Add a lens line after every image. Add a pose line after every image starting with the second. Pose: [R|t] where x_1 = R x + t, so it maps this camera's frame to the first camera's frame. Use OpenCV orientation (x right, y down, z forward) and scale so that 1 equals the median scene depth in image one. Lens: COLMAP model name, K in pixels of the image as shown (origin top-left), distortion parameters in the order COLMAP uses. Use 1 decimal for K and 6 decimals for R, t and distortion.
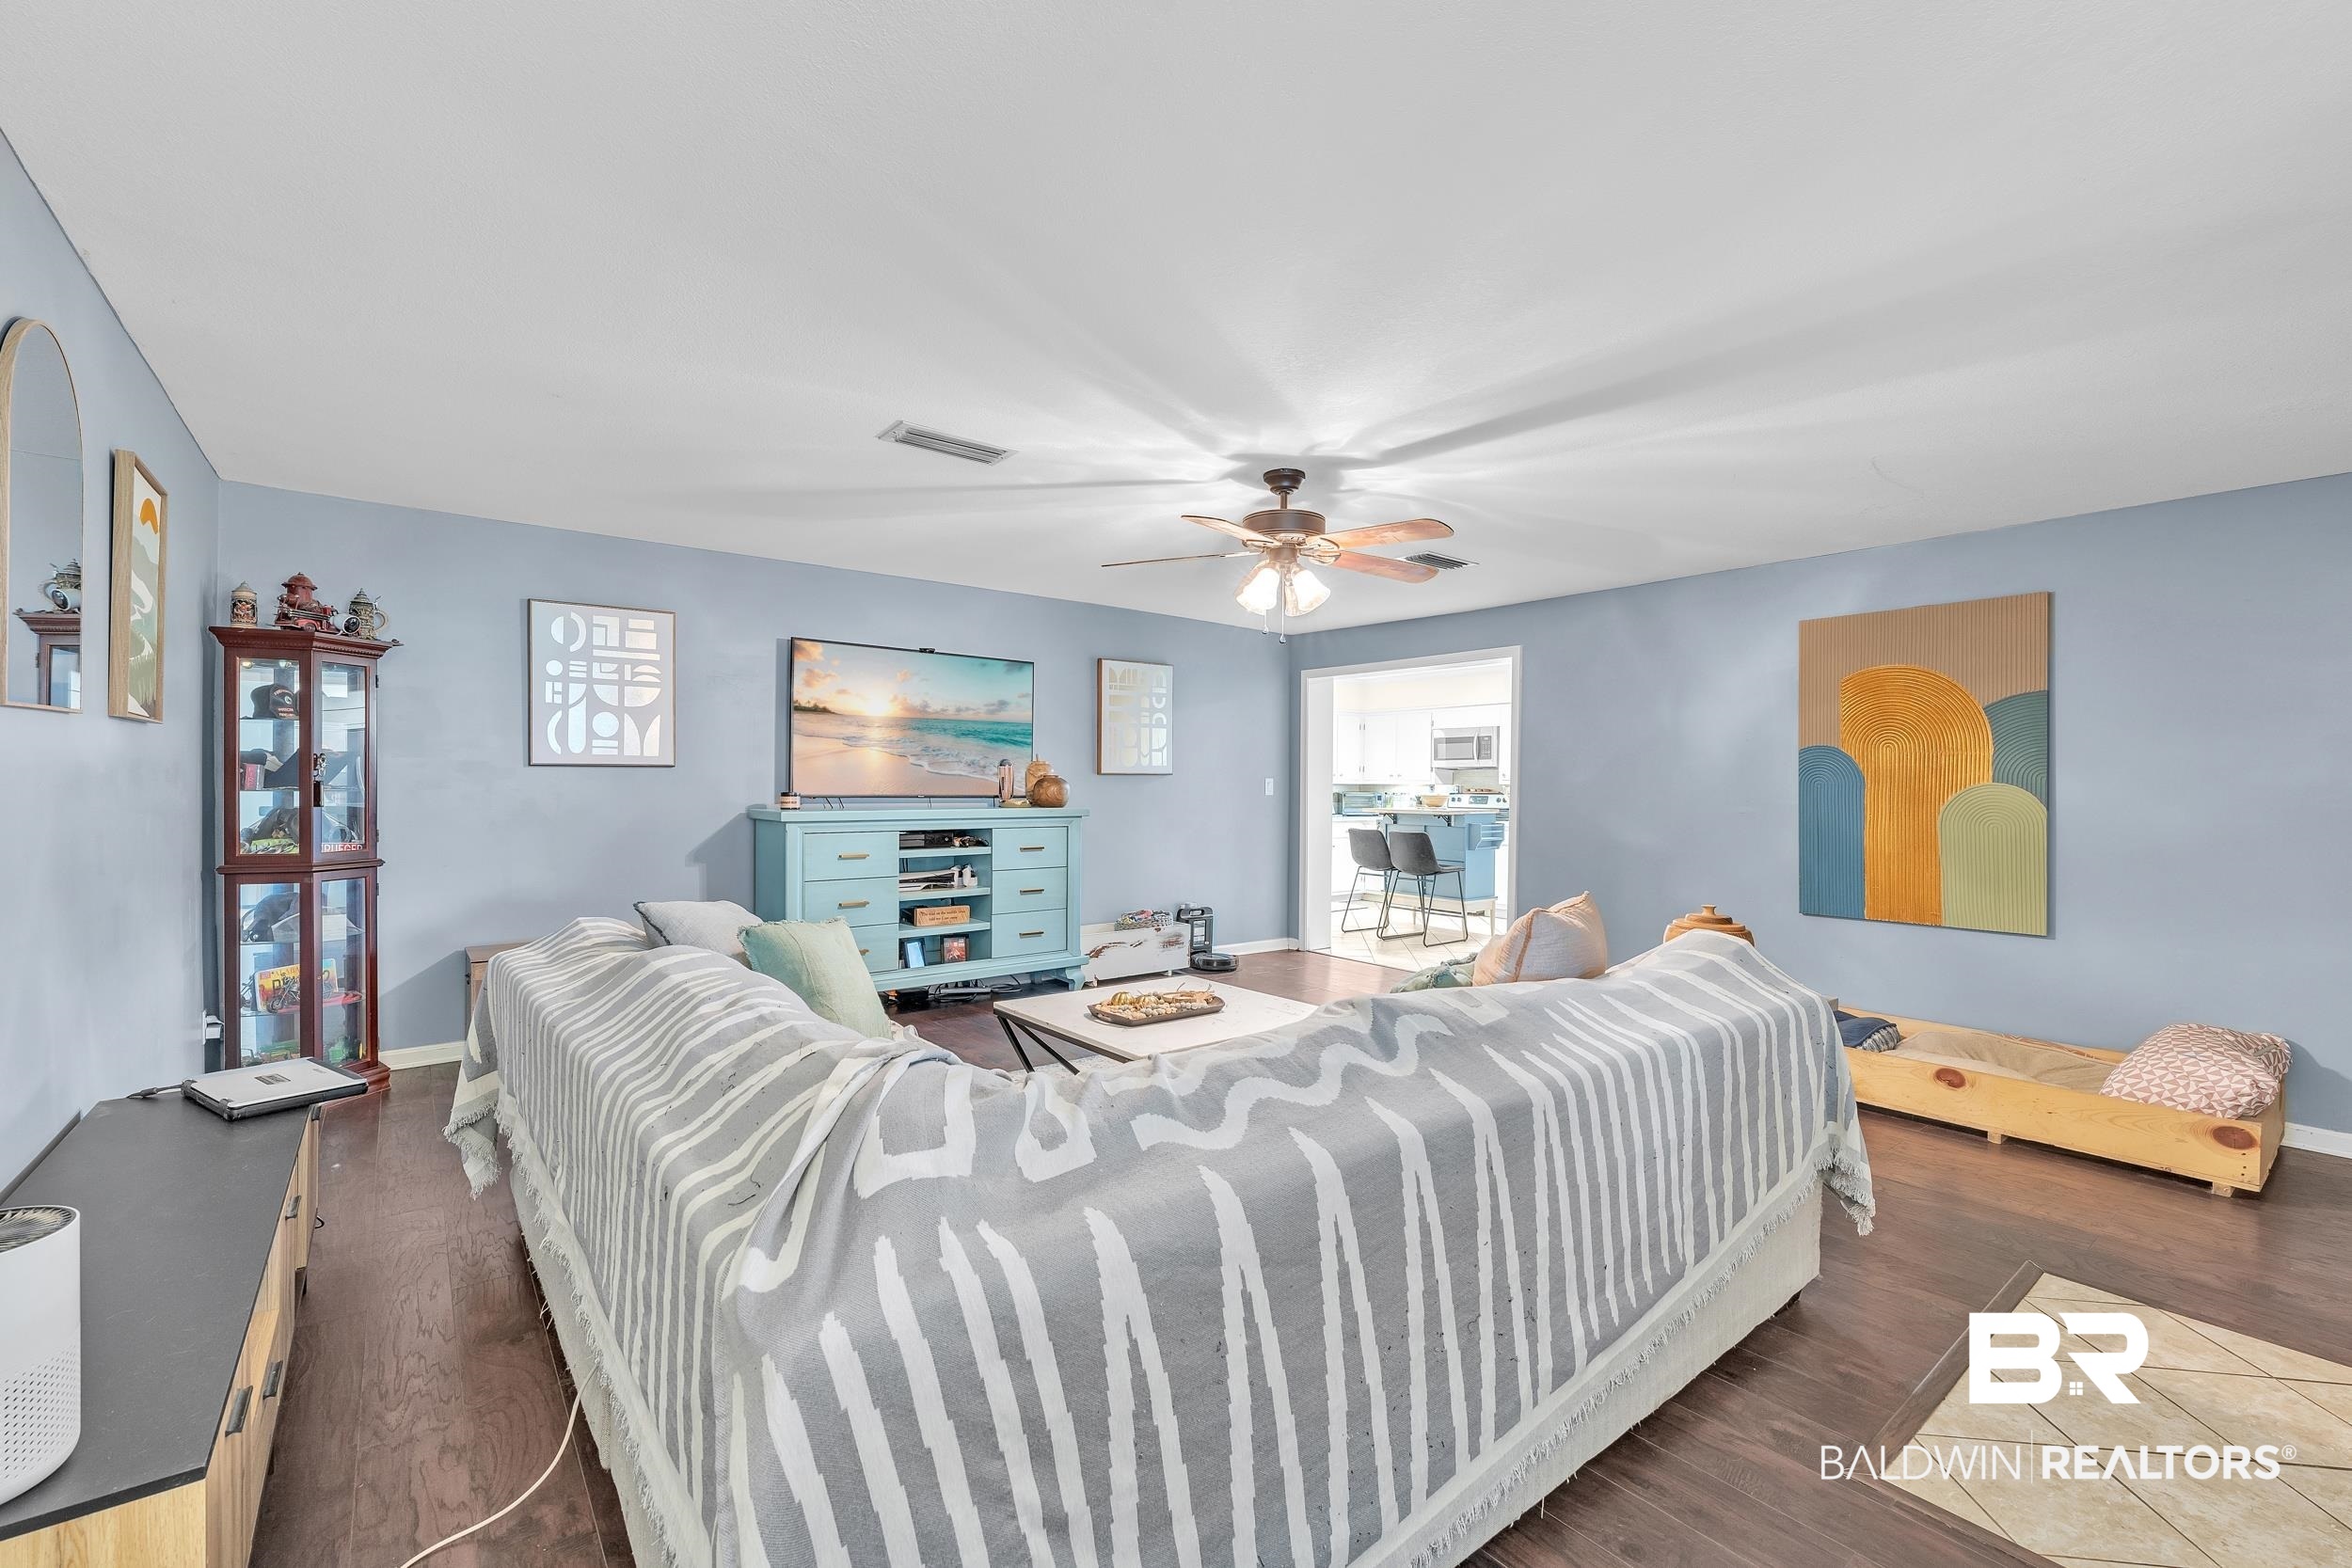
lens RADIAL K [[965.7, 0, 1162.4], [0, 965.7, 779.4], [0, 0, 1]] dist [-0.010311, 0.000922]
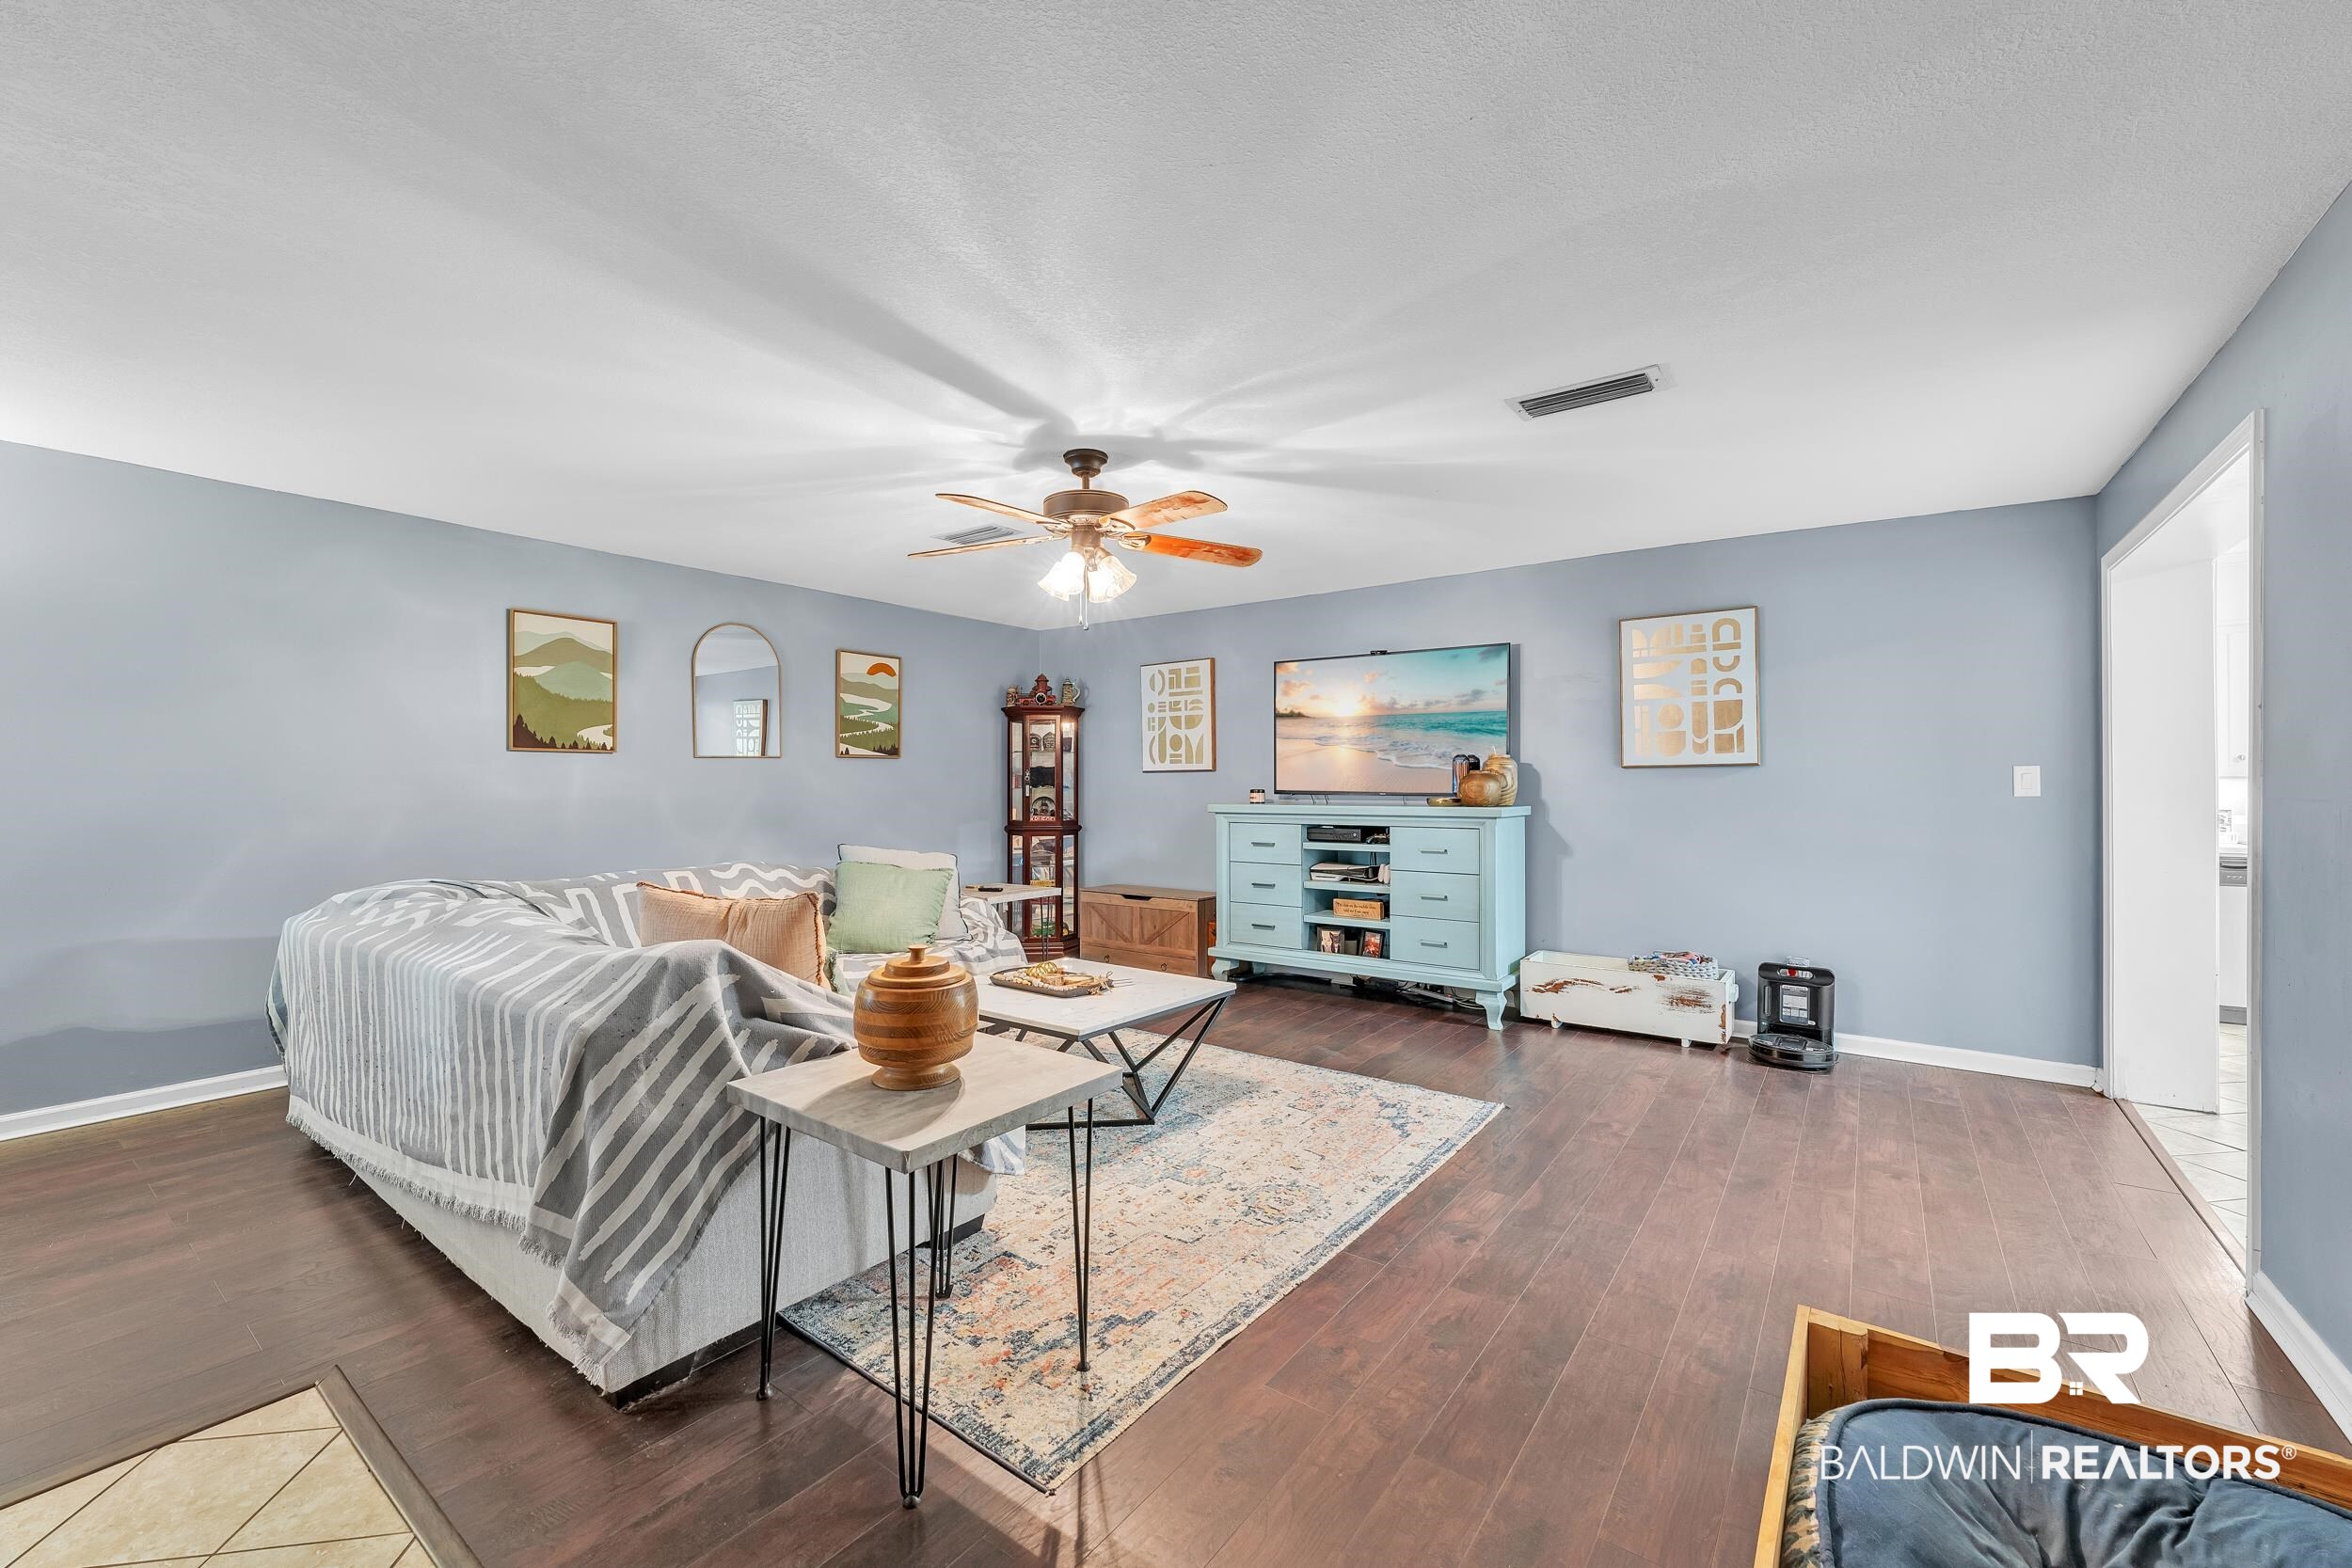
lens RADIAL K [[965.7, 0, 1175.7], [0, 965.7, 793.7], [0, 0, 1]] dist [-0.010311, 0.000922]
pose [[0.273474, 0.009332, -0.961834, 0.713151], [0.010546, 0.999864, 0.012700, 0.004715], [0.961821, -0.013617, 0.273339, 0.547532]]
